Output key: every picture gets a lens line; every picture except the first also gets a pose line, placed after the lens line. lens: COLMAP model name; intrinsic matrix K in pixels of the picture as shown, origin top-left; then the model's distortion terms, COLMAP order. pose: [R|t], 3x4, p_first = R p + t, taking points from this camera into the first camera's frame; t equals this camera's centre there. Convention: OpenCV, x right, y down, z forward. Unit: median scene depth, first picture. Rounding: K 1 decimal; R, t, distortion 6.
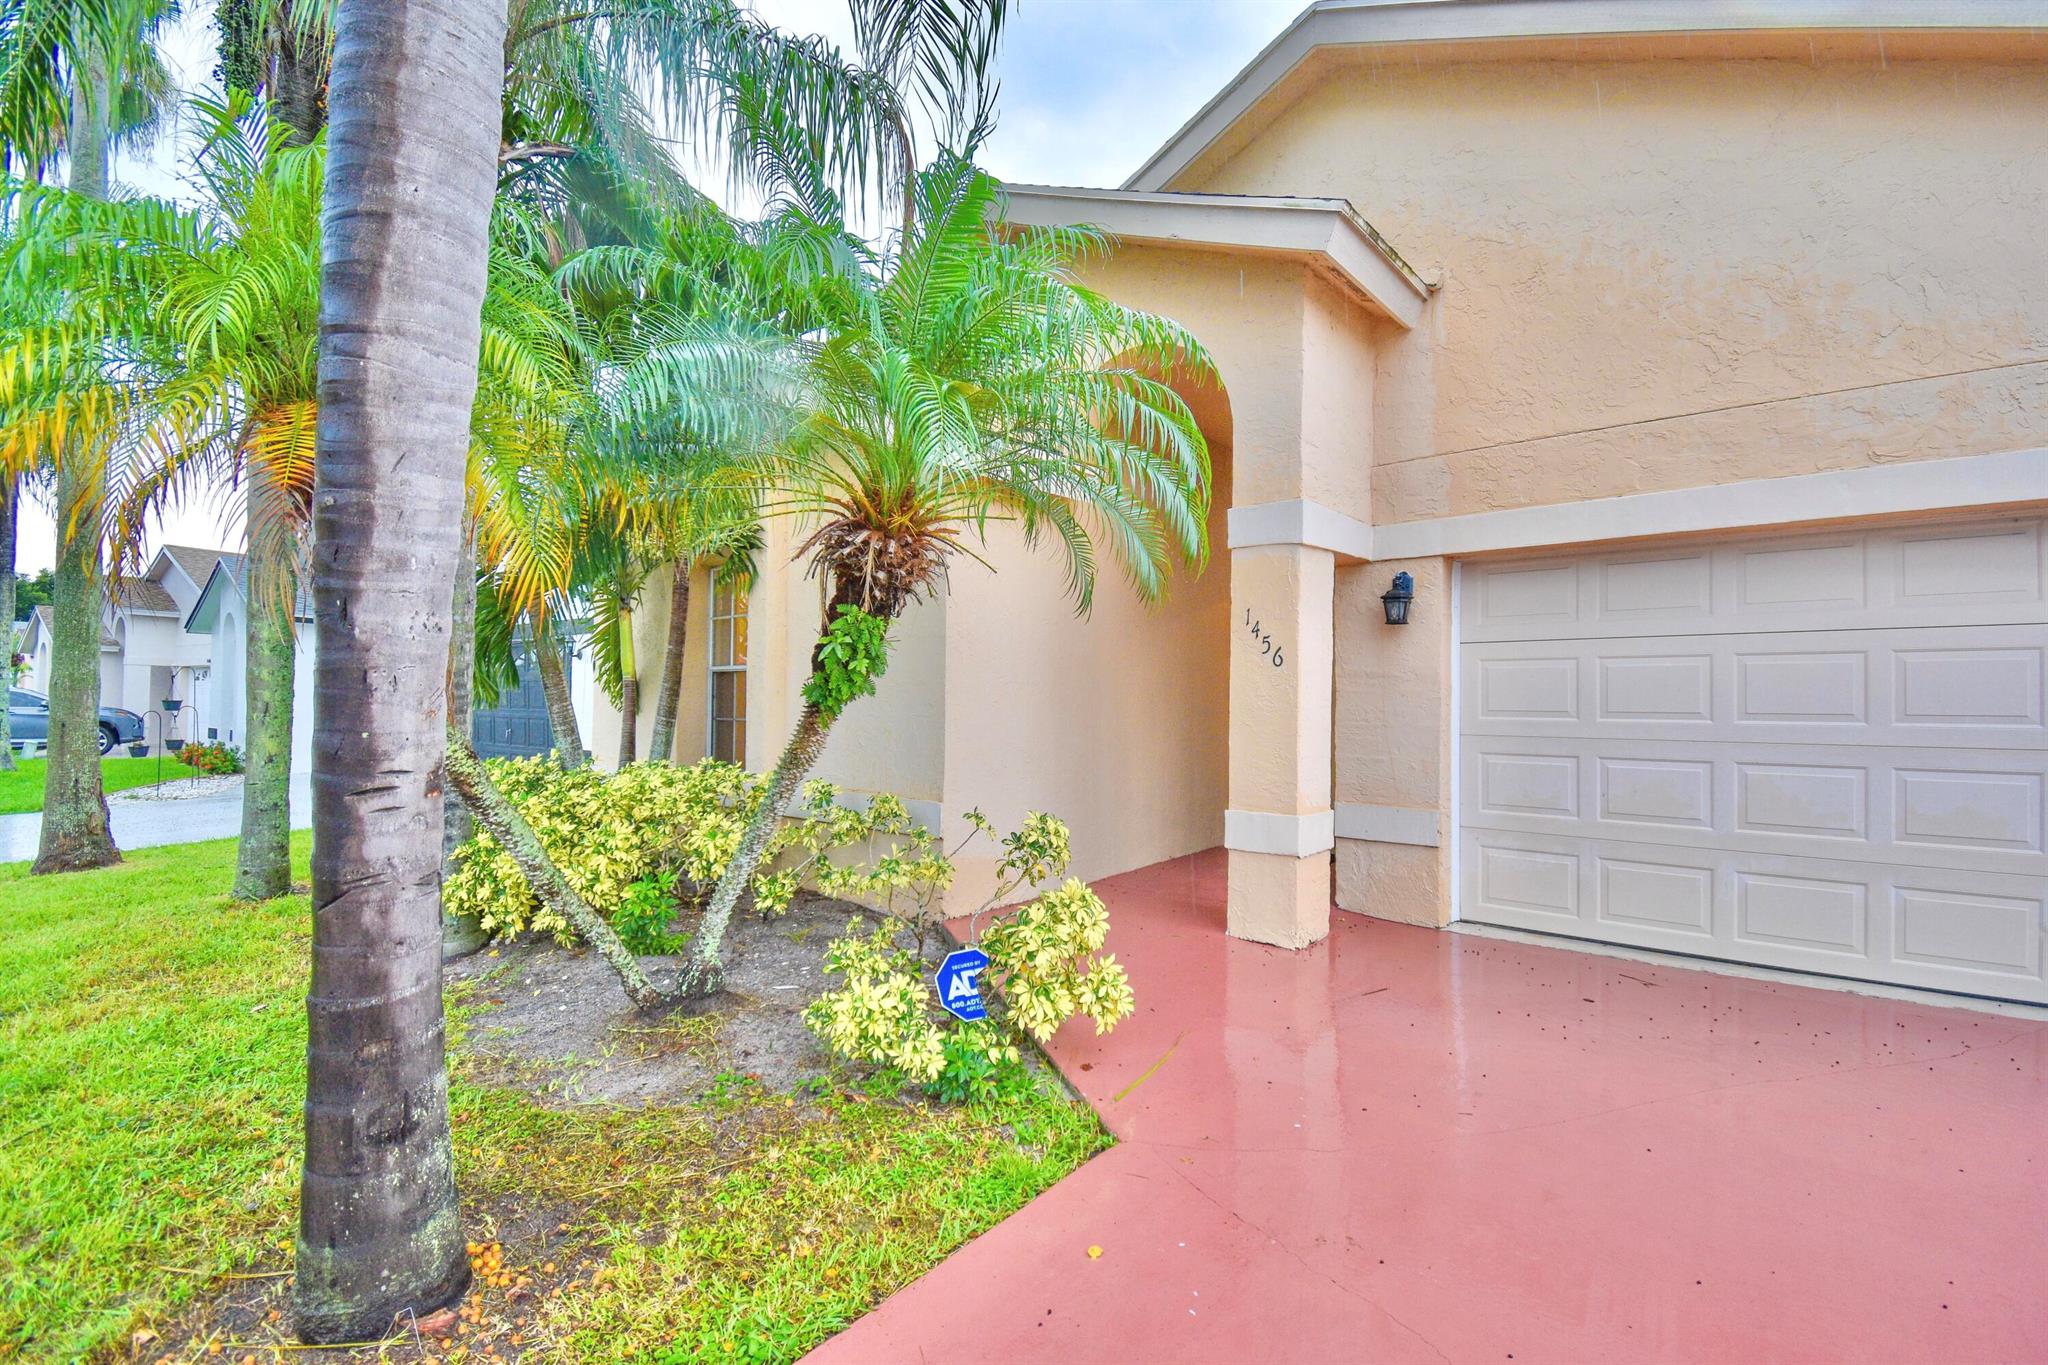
lens RADIAL K [[900.2, 0, 1017.9], [0, 900.2, 692.2], [0, 0, 1]] dist [0.023486, -0.028332]
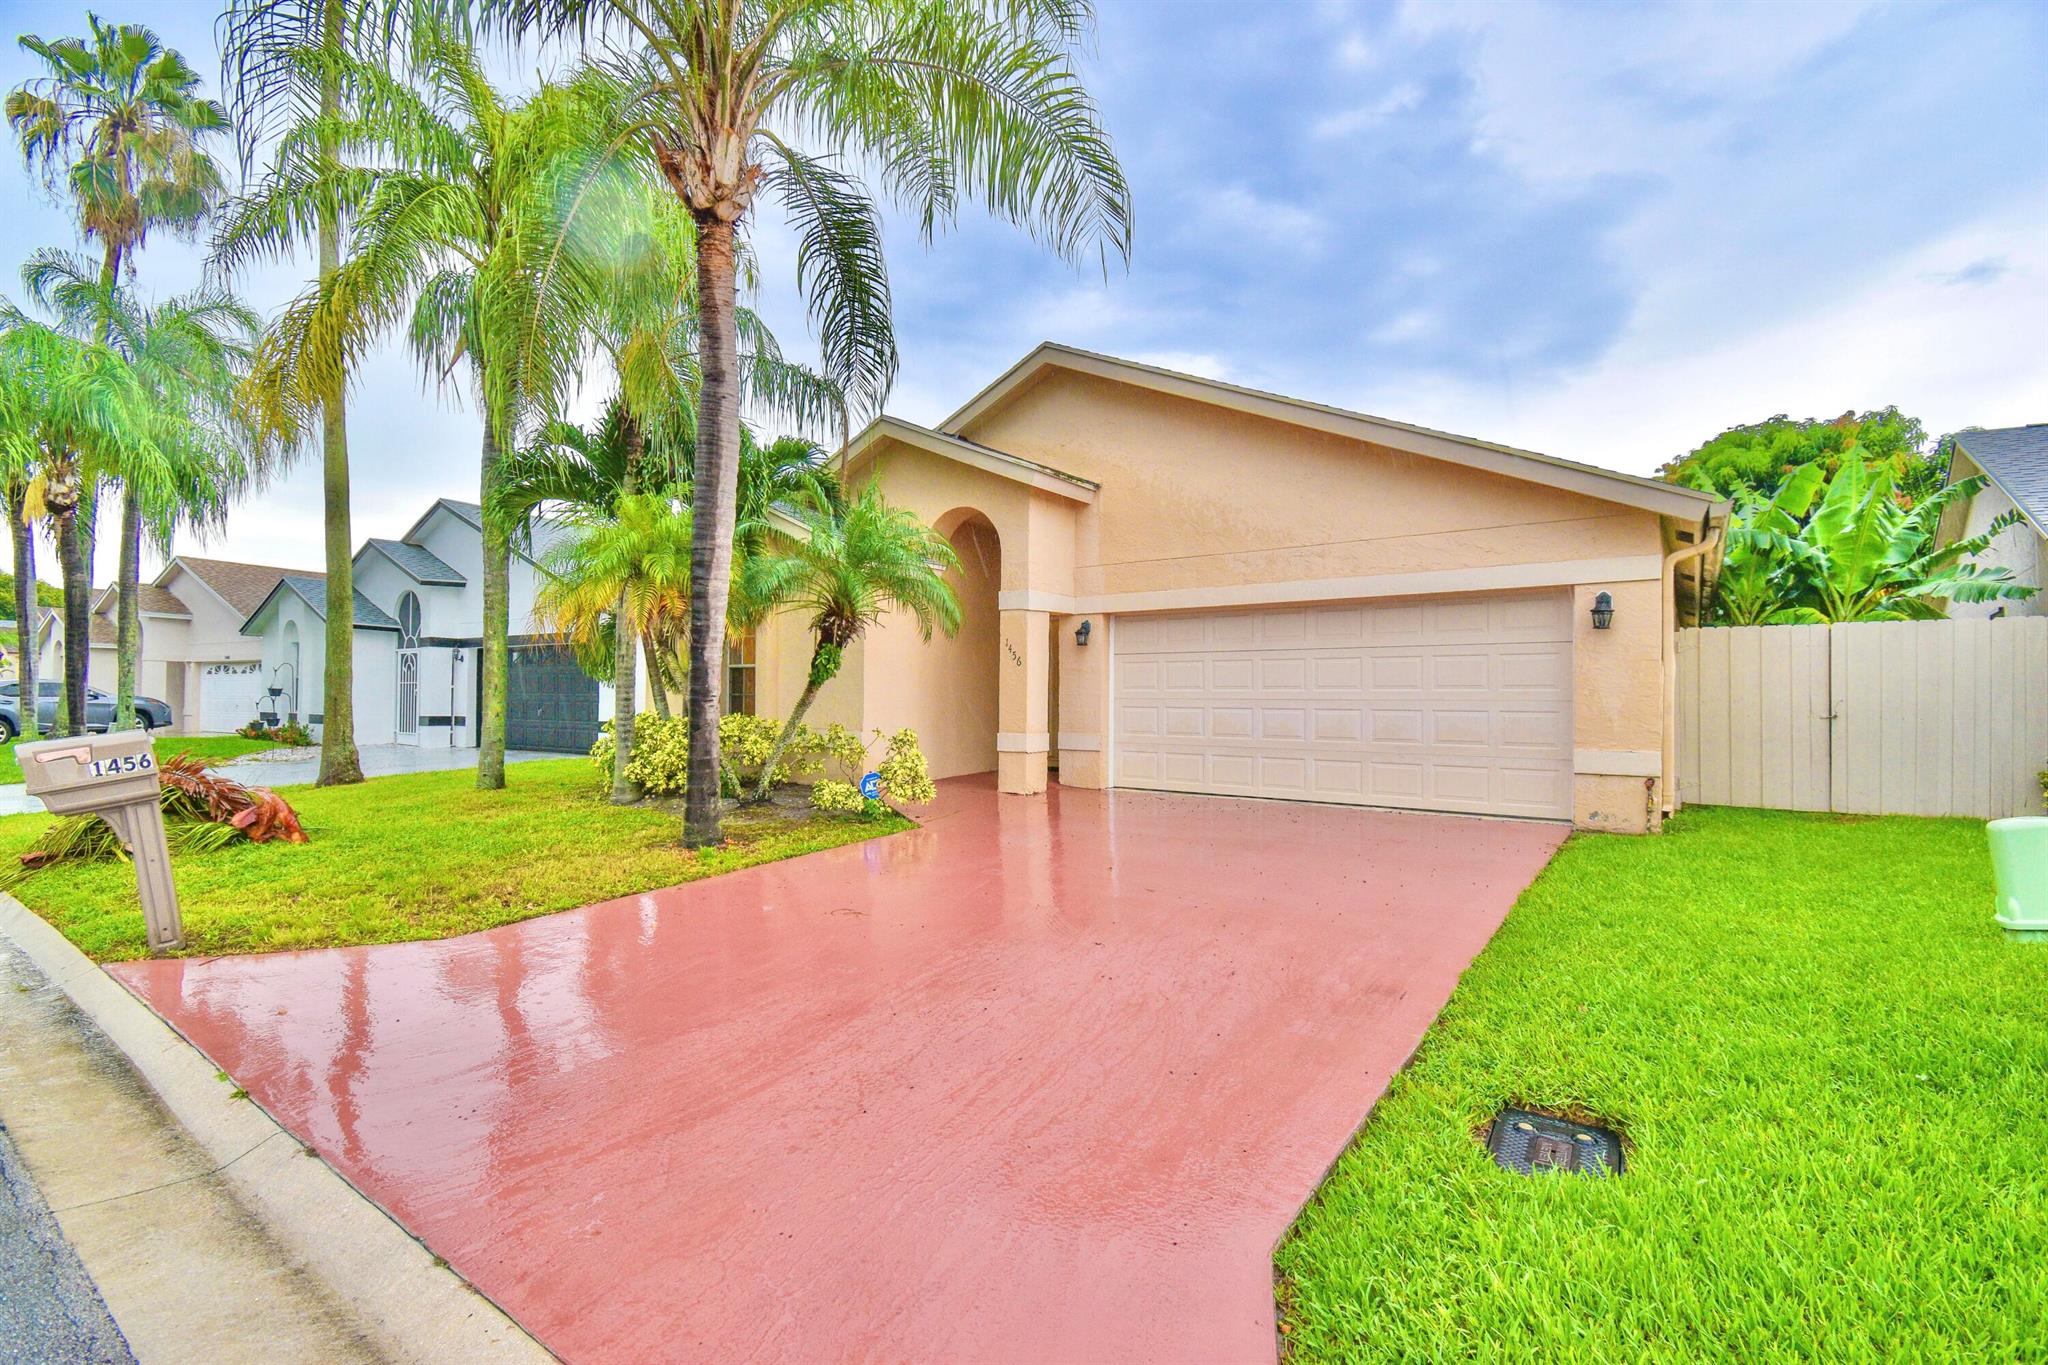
lens RADIAL K [[900.2, 0, 1017.9], [0, 900.2, 692.2], [0, 0, 1]] dist [0.023486, -0.028332]
pose [[0.996269, -0.001738, 0.086285, 0.097812], [0.001211, 0.999980, 0.006159, 0.021261], [-0.086294, -0.006032, 0.996251, -1.153083]]
